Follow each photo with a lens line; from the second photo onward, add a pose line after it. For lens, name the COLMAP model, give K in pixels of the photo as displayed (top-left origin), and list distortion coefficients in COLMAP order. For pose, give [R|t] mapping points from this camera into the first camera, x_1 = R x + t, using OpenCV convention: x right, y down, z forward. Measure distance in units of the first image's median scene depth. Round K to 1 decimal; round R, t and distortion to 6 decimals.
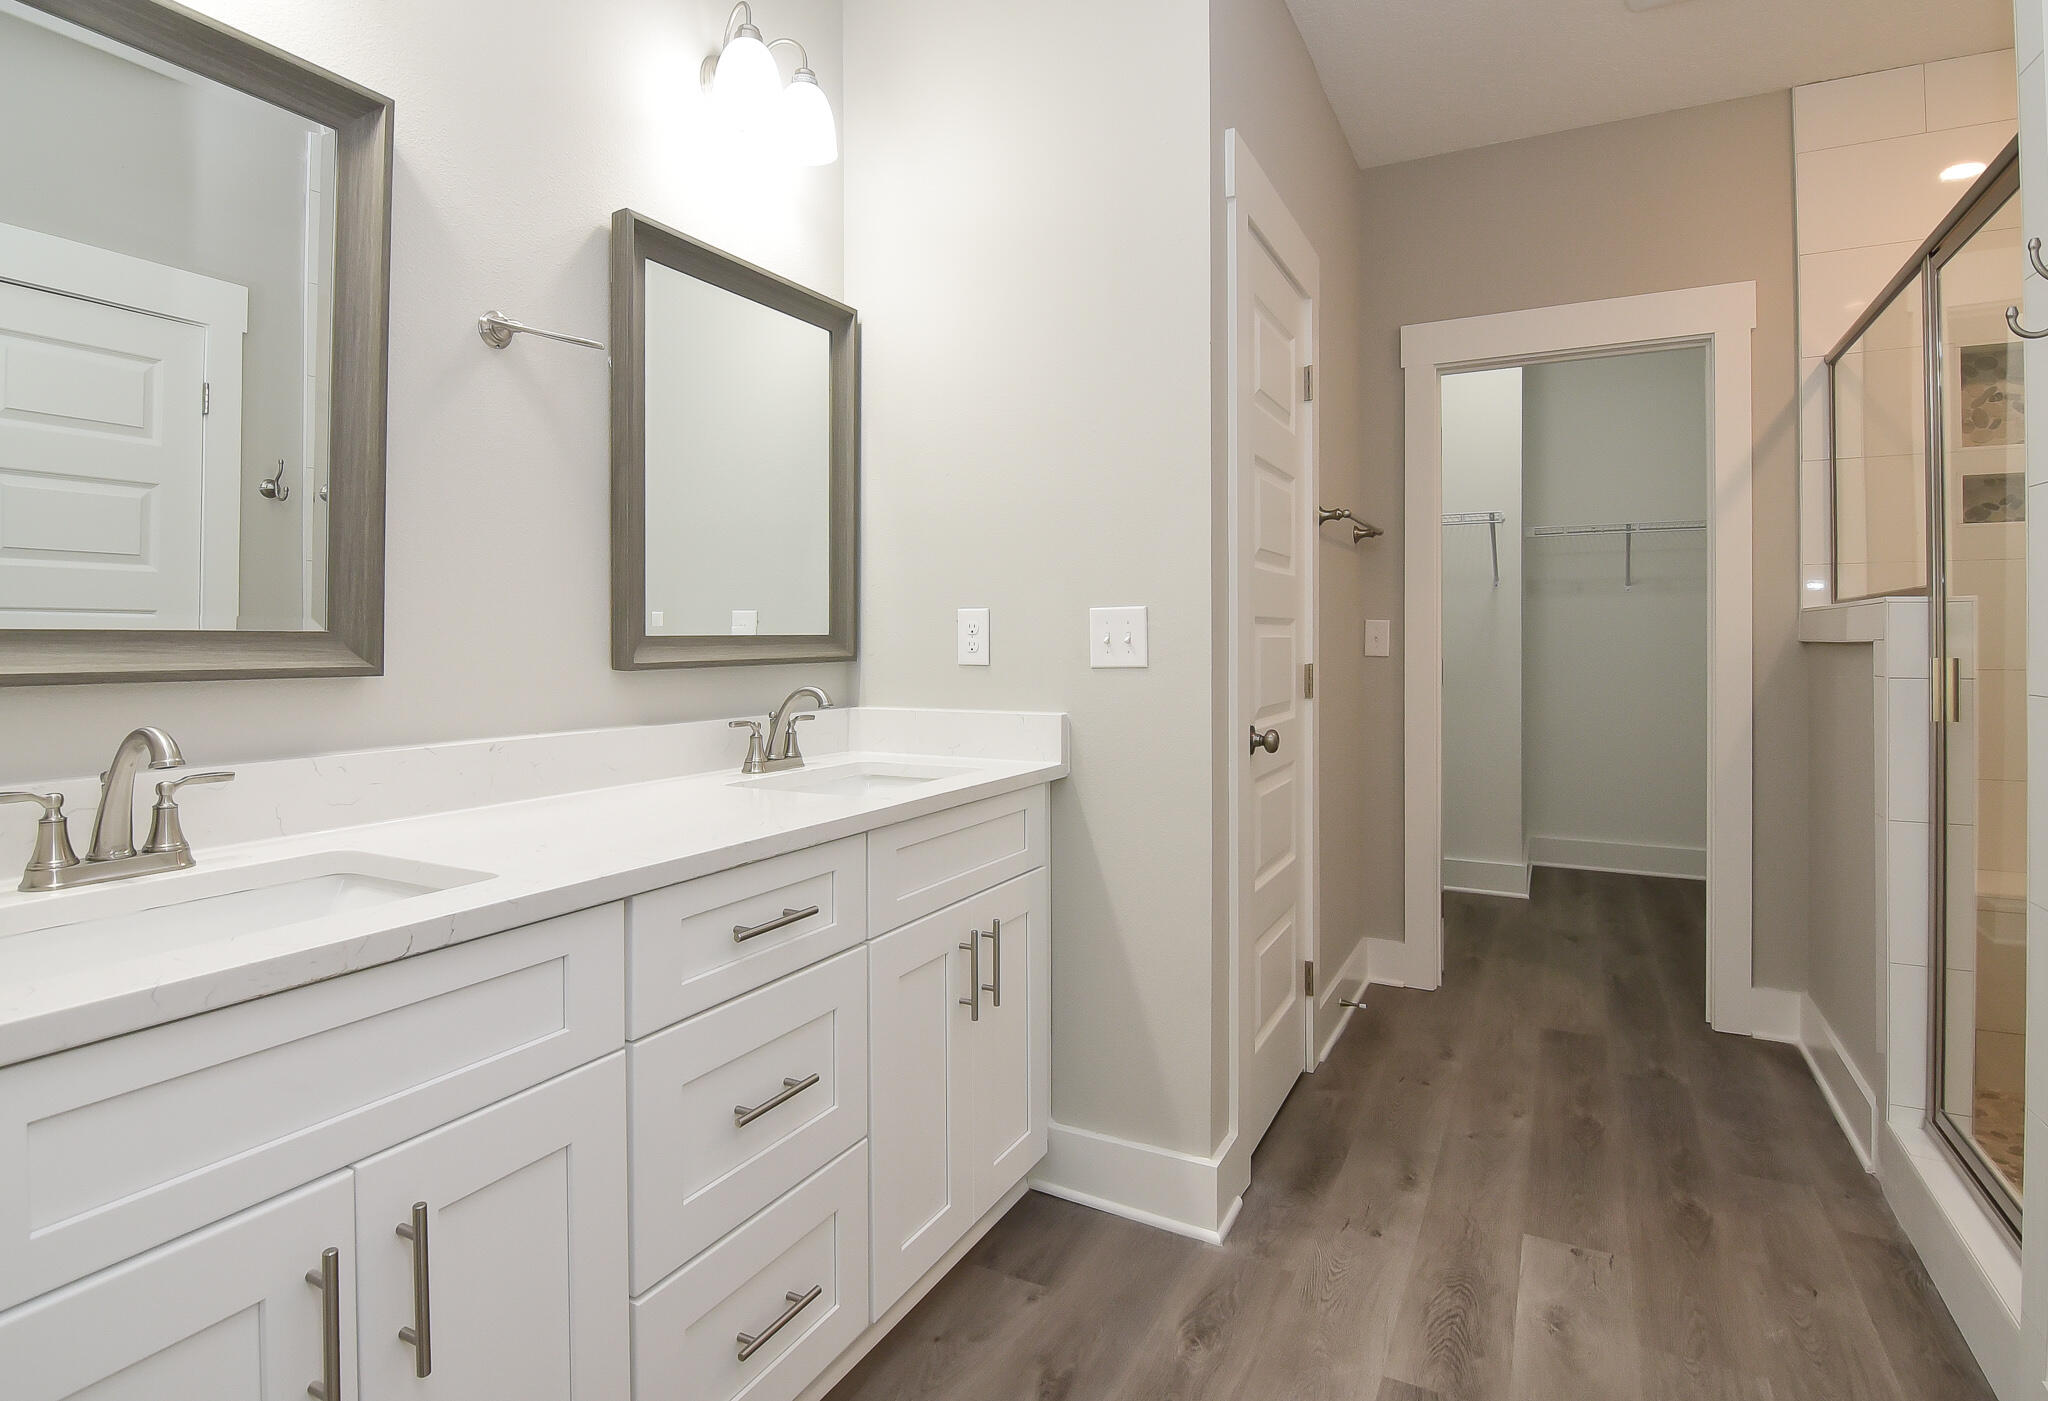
lens RADIAL K [[1050.9, 0, 1016.5], [0, 1050.9, 635.4], [0, 0, 1]] dist [-0.004812, -0.009906]
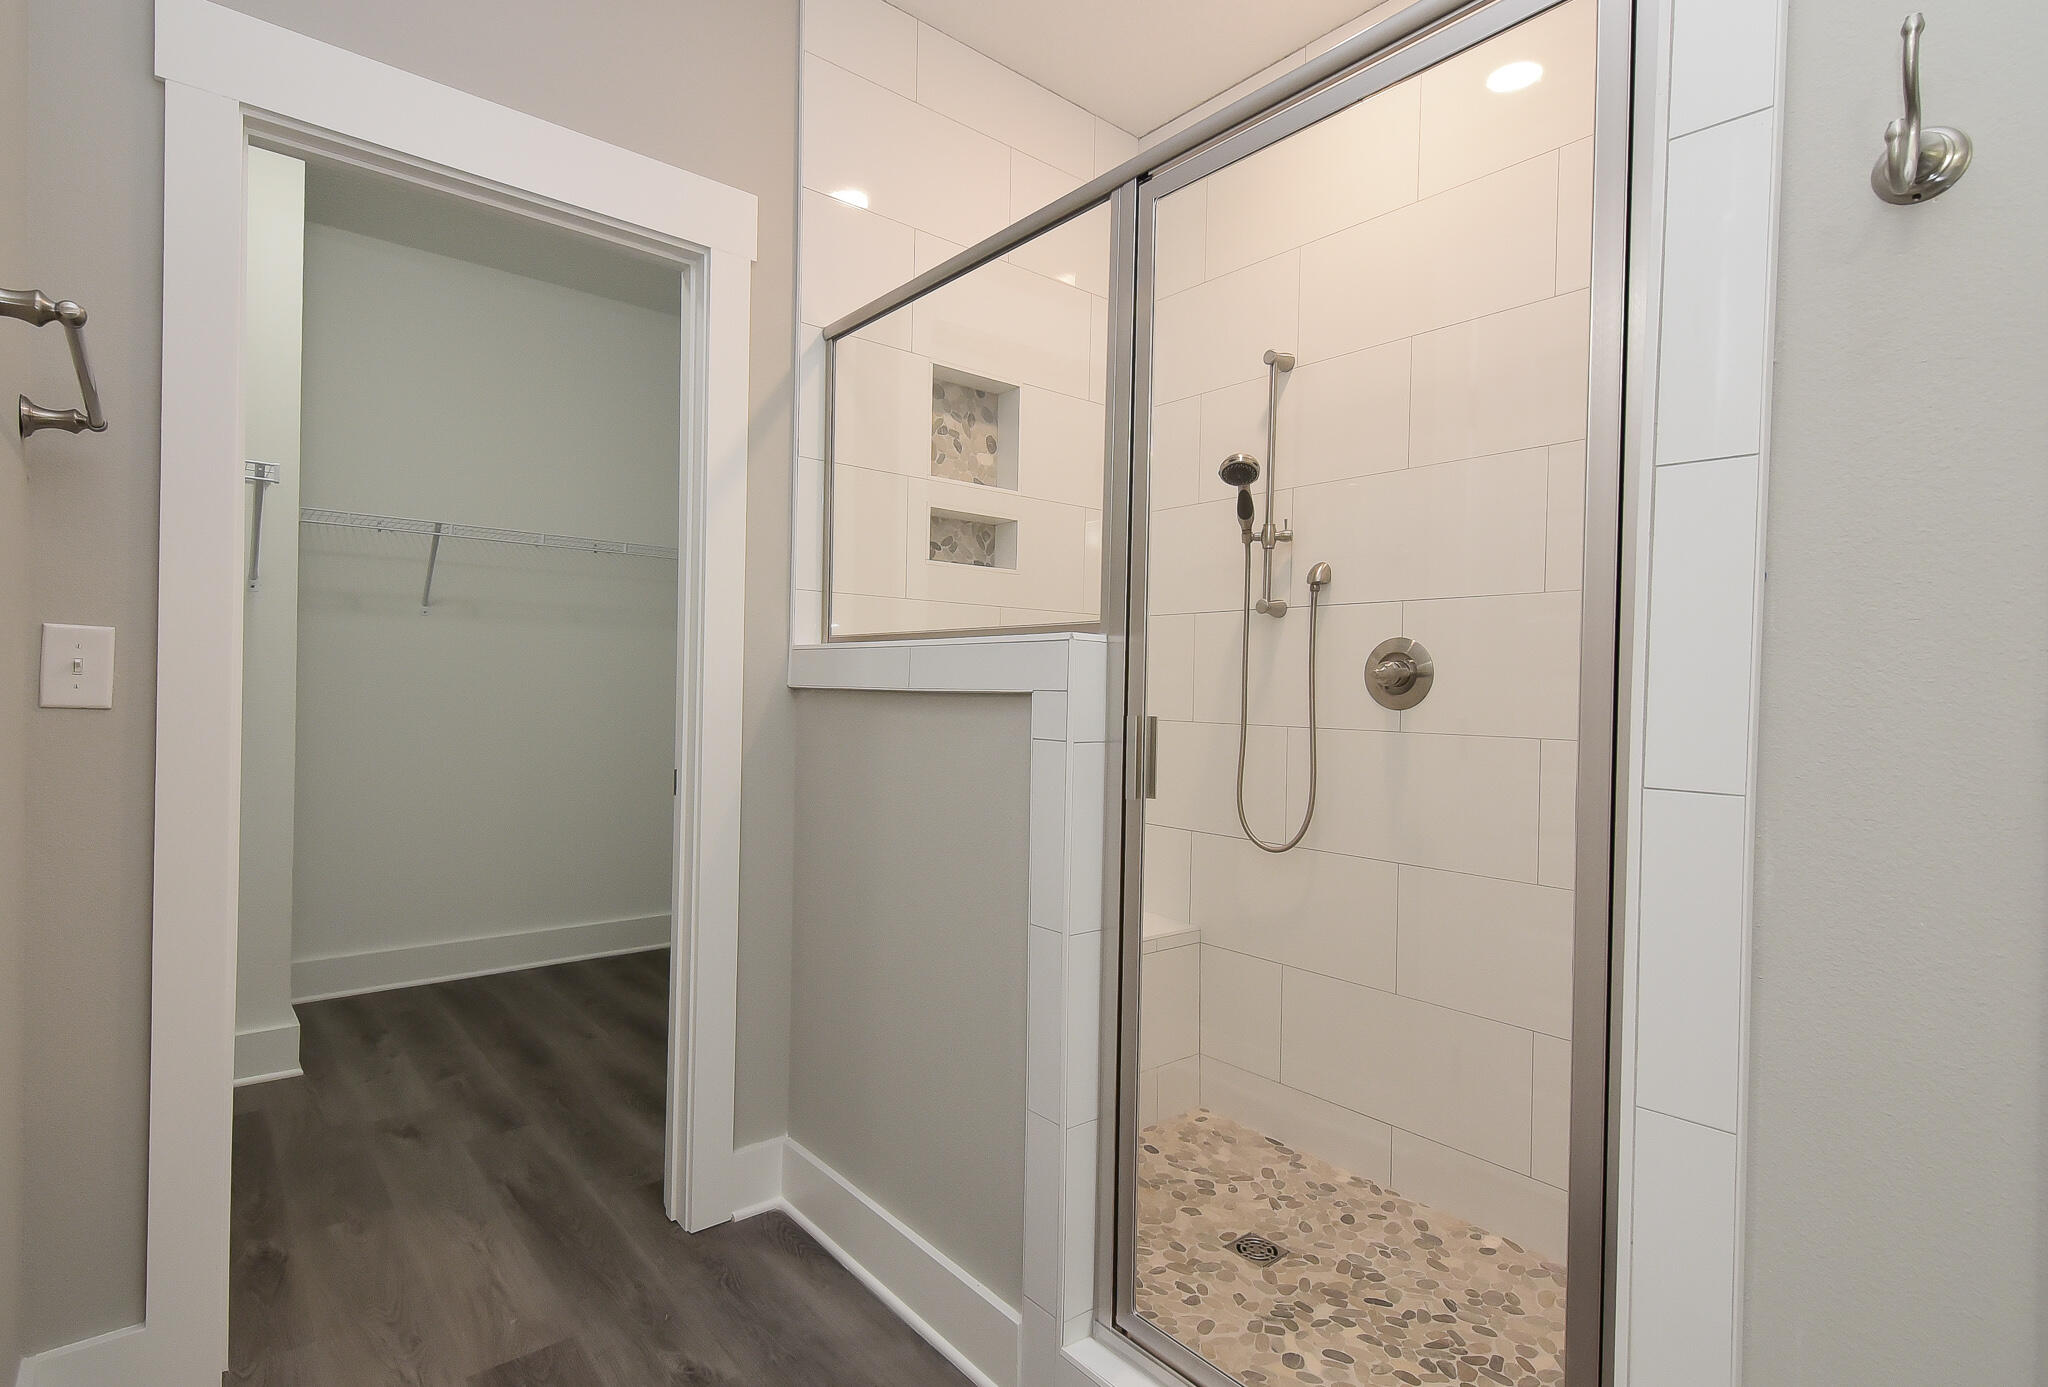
lens RADIAL K [[1007.5, 0, 1024.0], [0, 1007.5, 693.5], [0, 0, 1]] dist [-0.000629, -0.000330]
pose [[0.374996, 0.005337, 0.927011, 0.116417], [-0.024811, 0.999683, 0.004282, 0.002861], [-0.926694, -0.024606, 0.375009, 0.539654]]
